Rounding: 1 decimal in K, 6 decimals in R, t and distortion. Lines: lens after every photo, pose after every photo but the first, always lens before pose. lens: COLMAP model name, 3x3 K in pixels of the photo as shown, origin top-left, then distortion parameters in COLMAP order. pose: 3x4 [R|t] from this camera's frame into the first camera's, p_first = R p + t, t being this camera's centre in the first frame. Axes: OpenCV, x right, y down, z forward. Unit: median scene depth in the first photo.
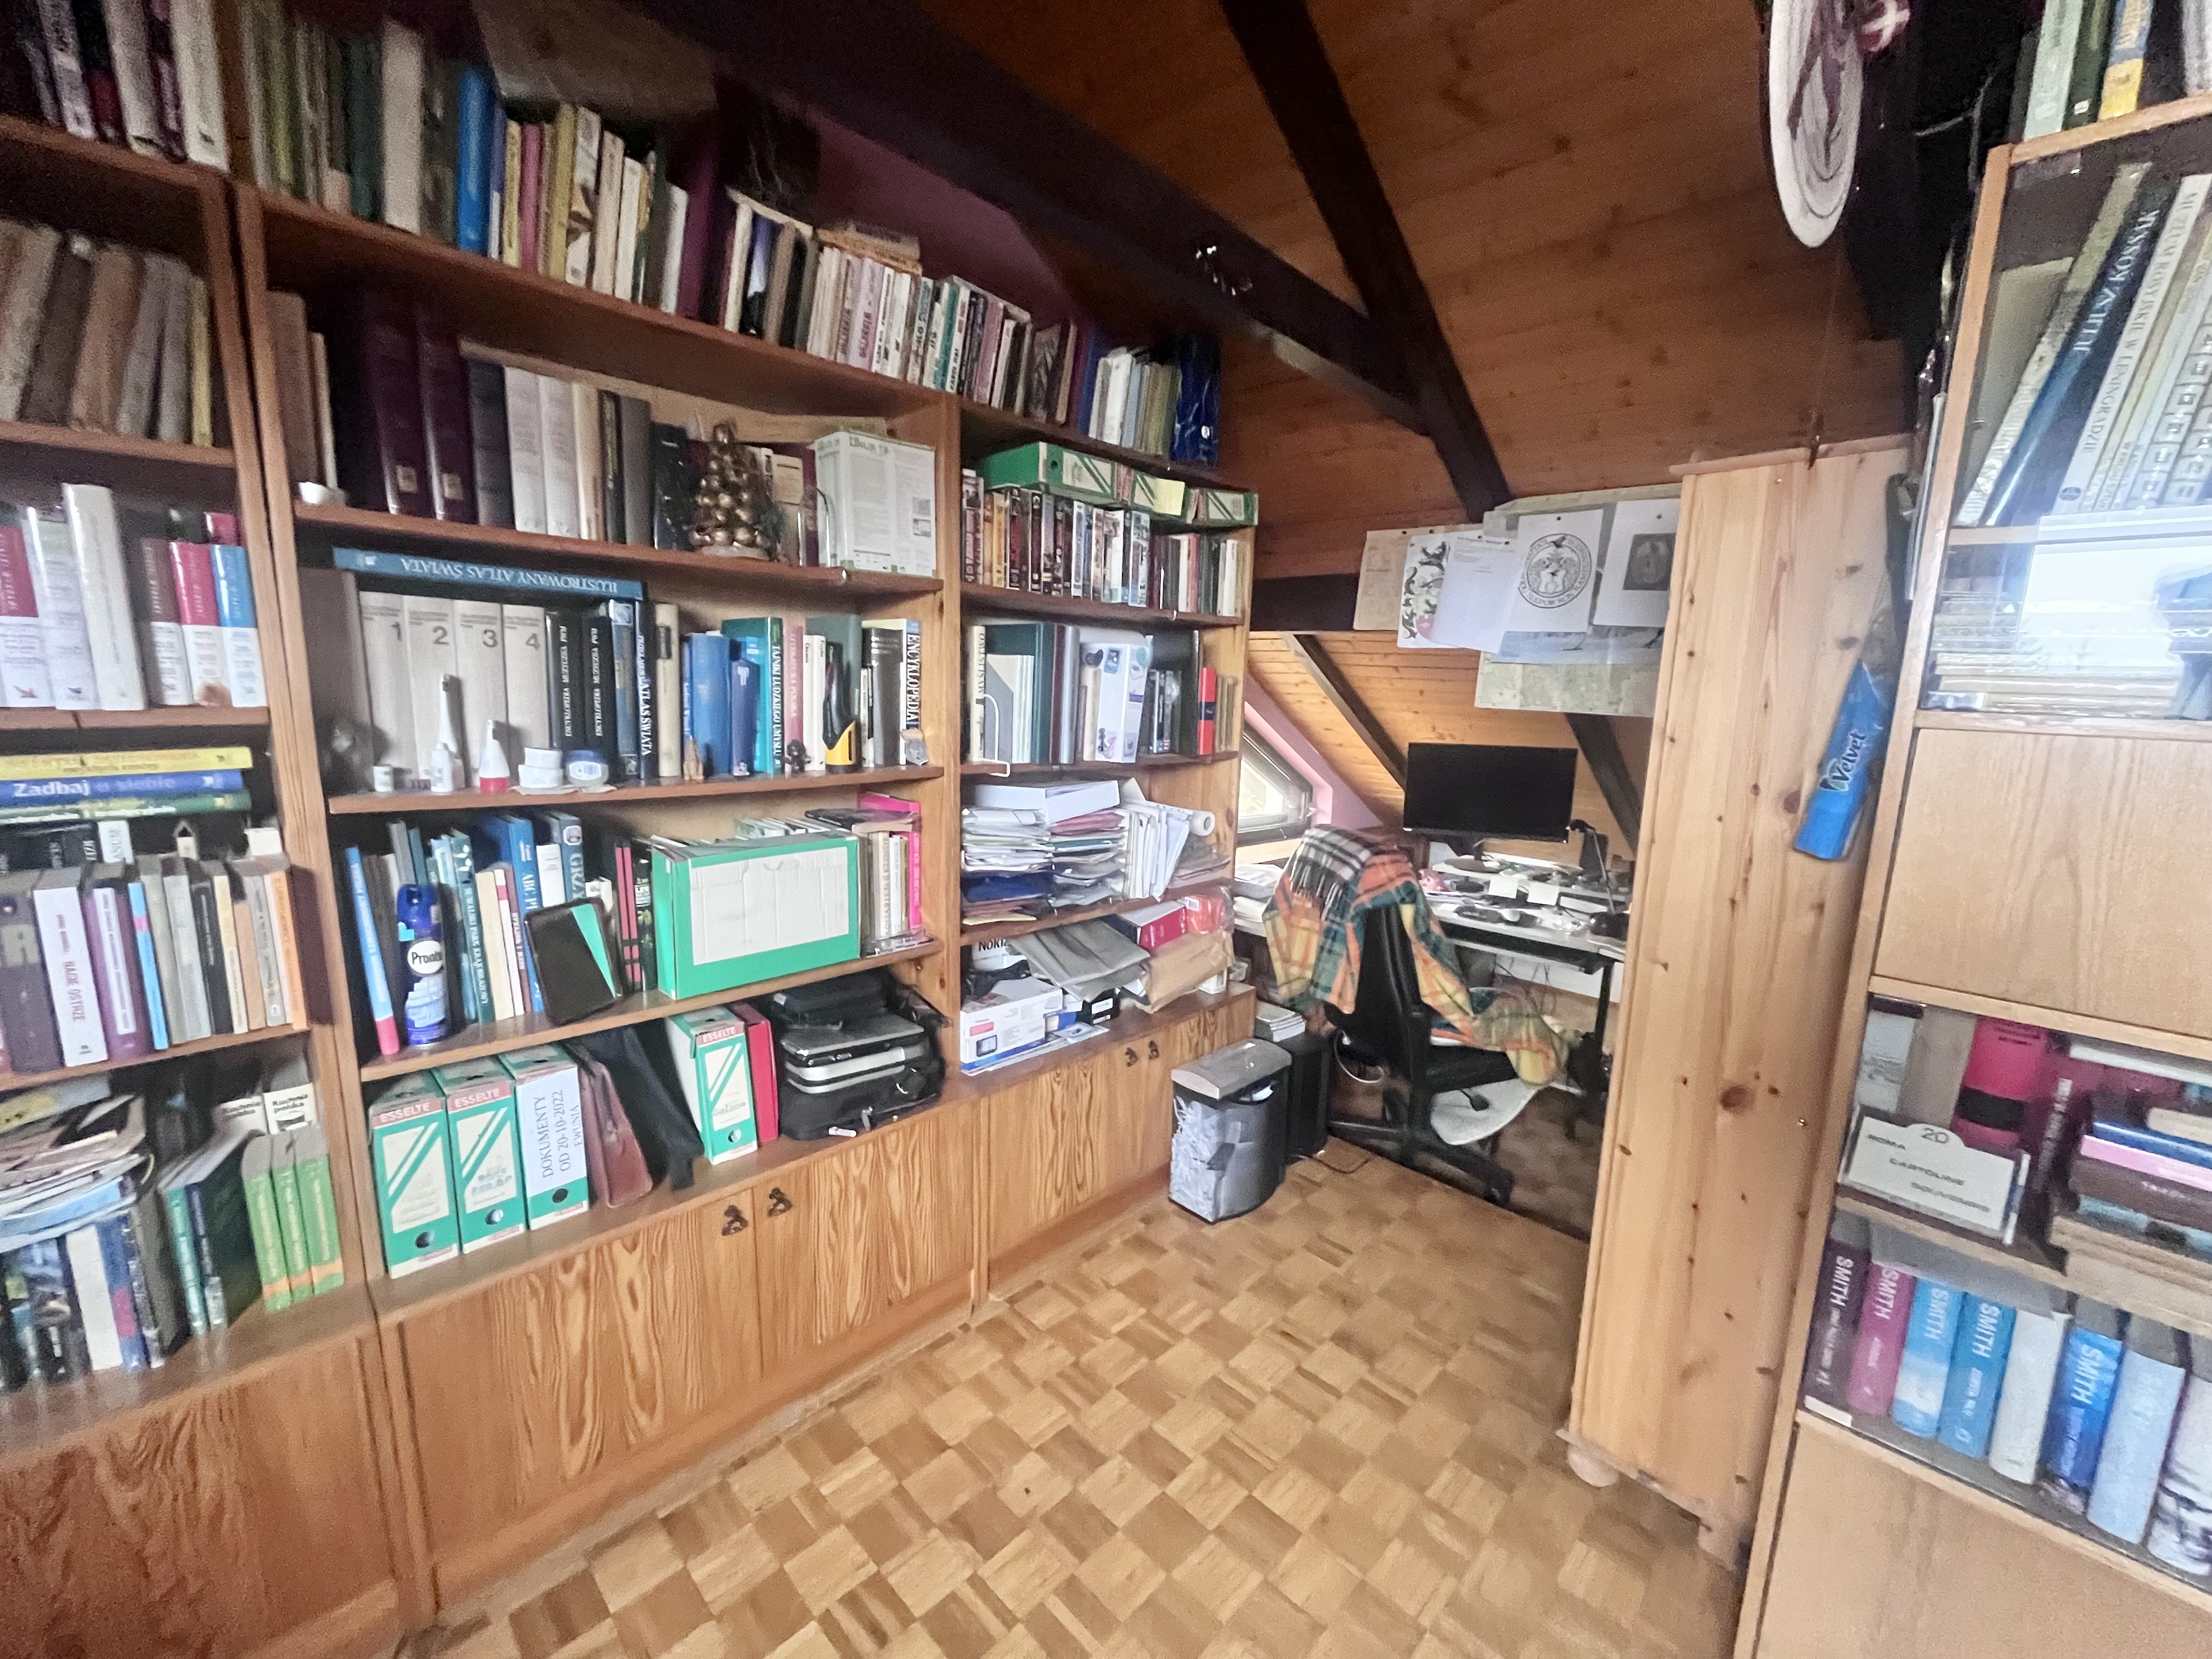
lens RADIAL K [[899.3, 0, 1108.9], [0, 899.3, 839.2], [0, 0, 1]] dist [-0.005390, 0.000432]
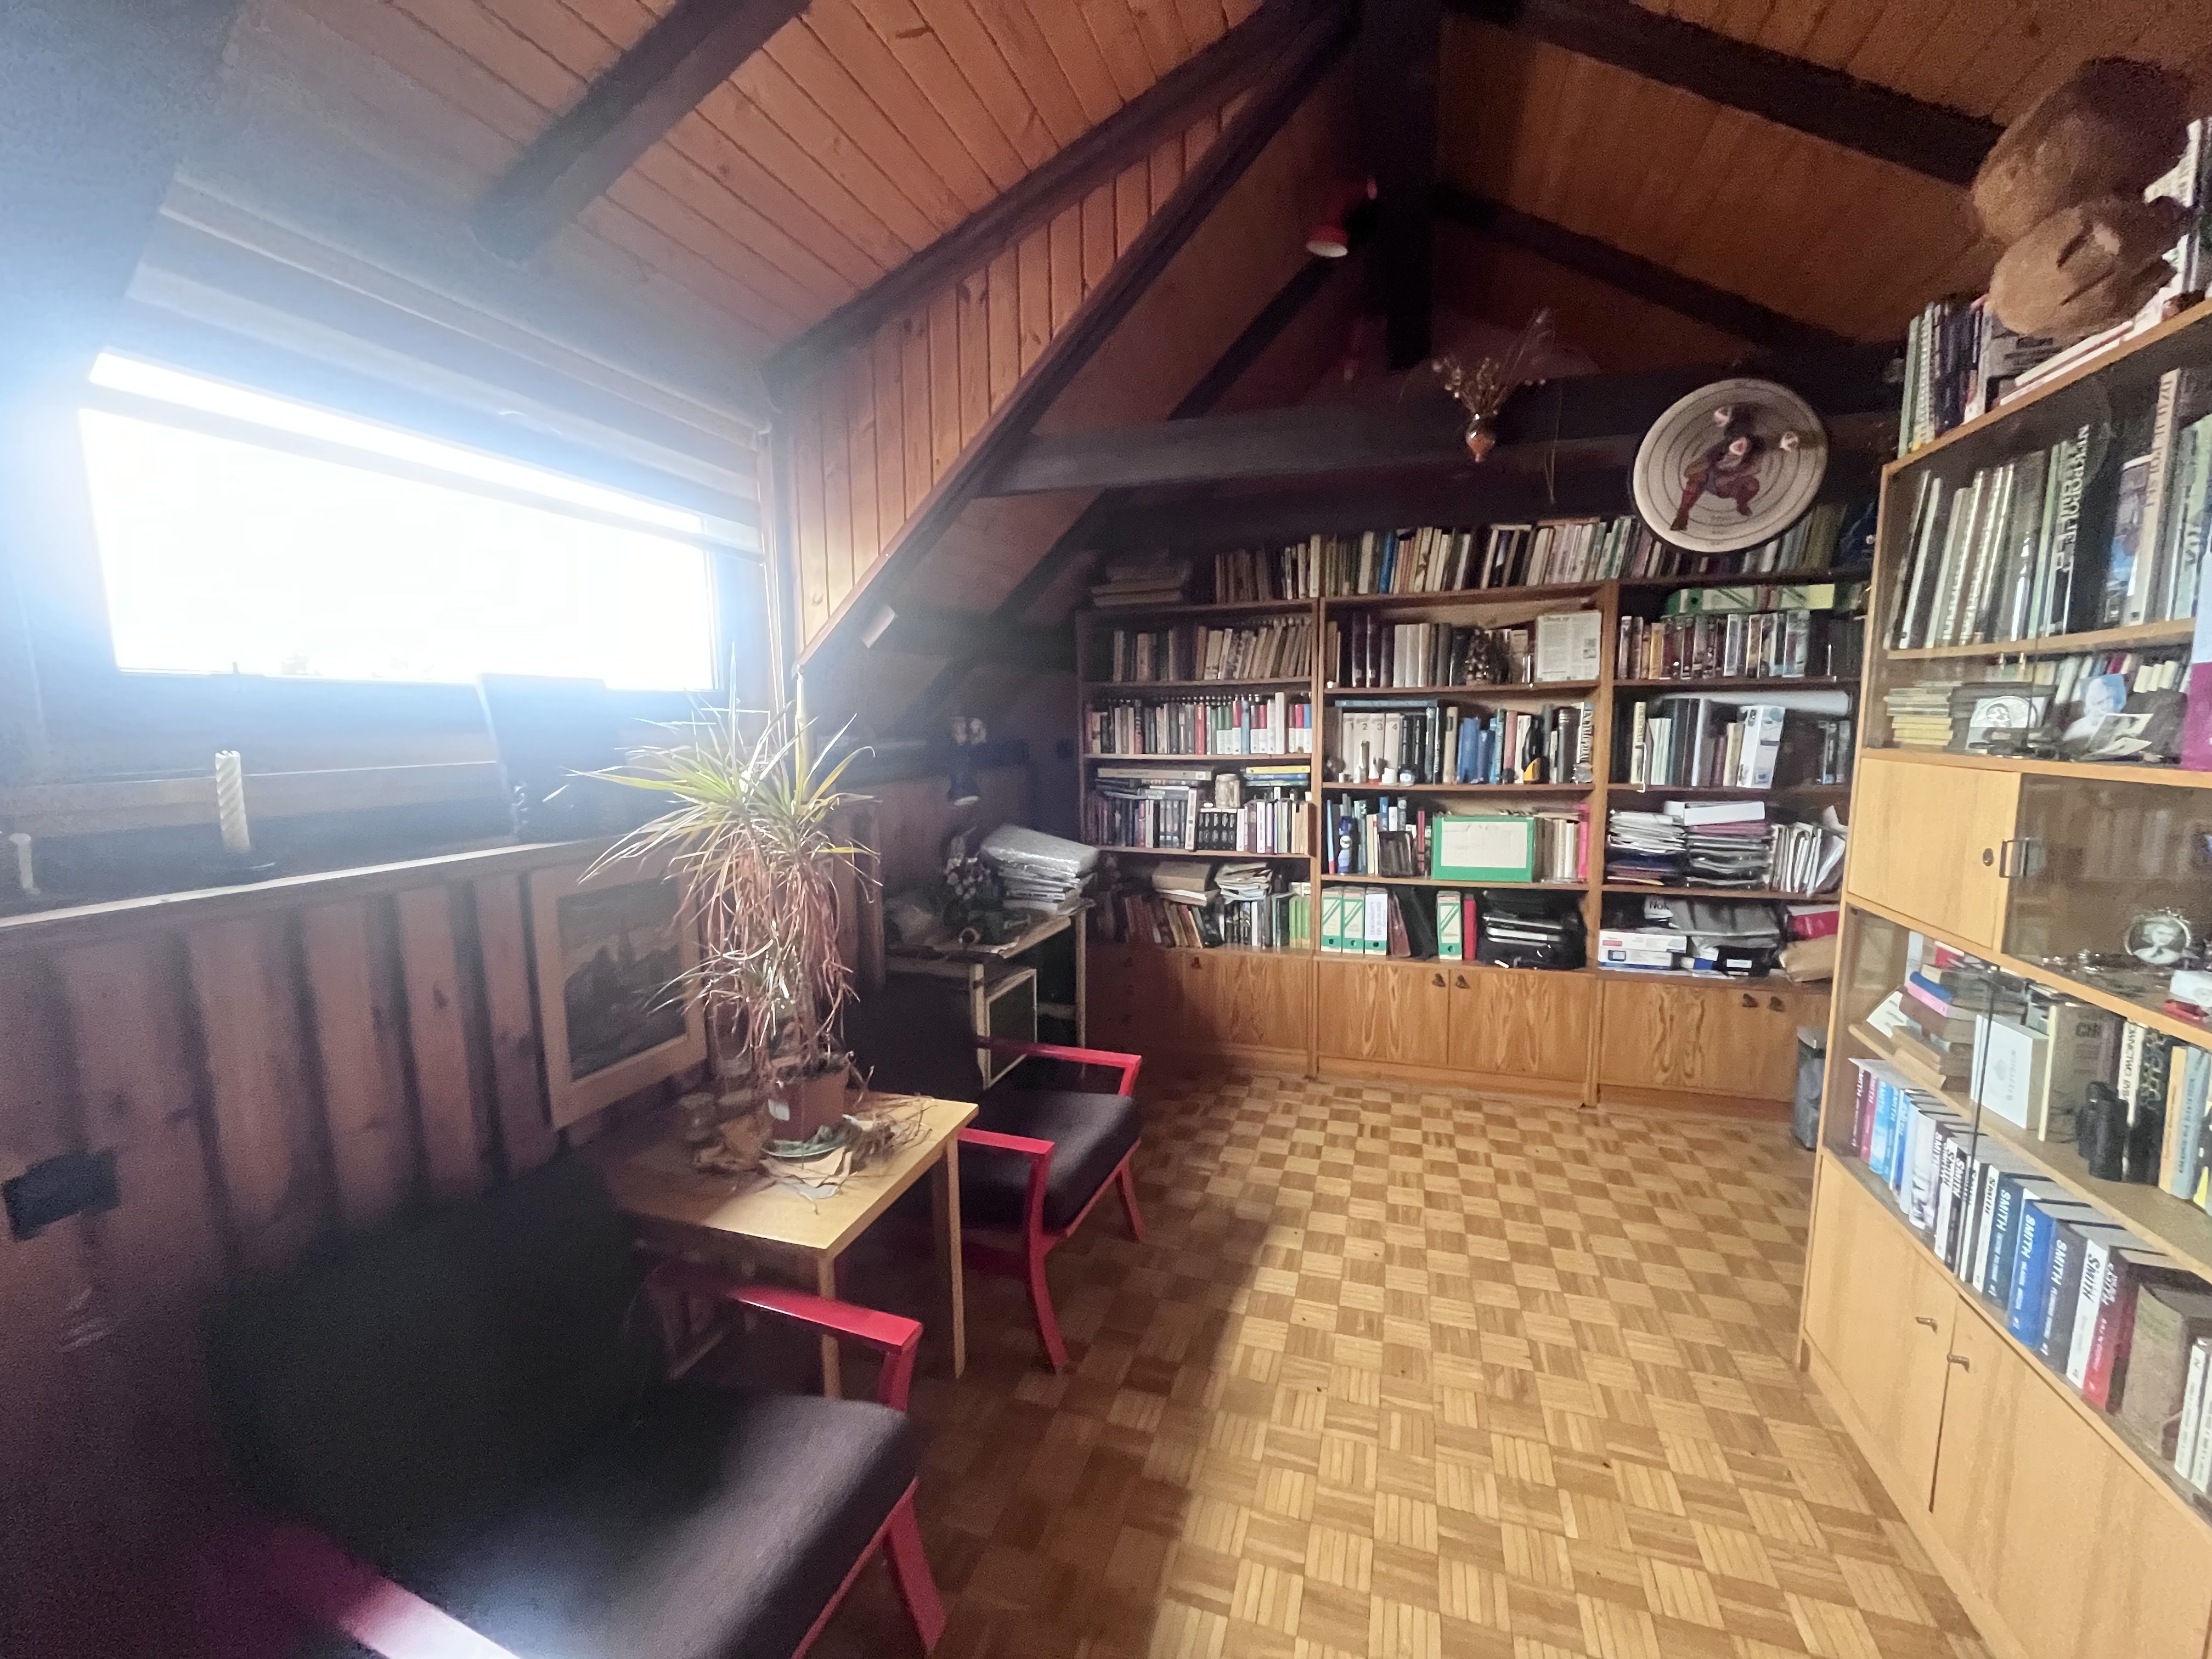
lens RADIAL K [[899.3, 0, 1117.7], [0, 899.3, 840.4], [0, 0, 1]] dist [-0.005390, 0.000432]
pose [[0.453970, 0.078161, -0.887582, 1.221231], [-0.123243, 0.992078, 0.024328, 0.127902], [0.882452, 0.098344, 0.460007, -0.797240]]
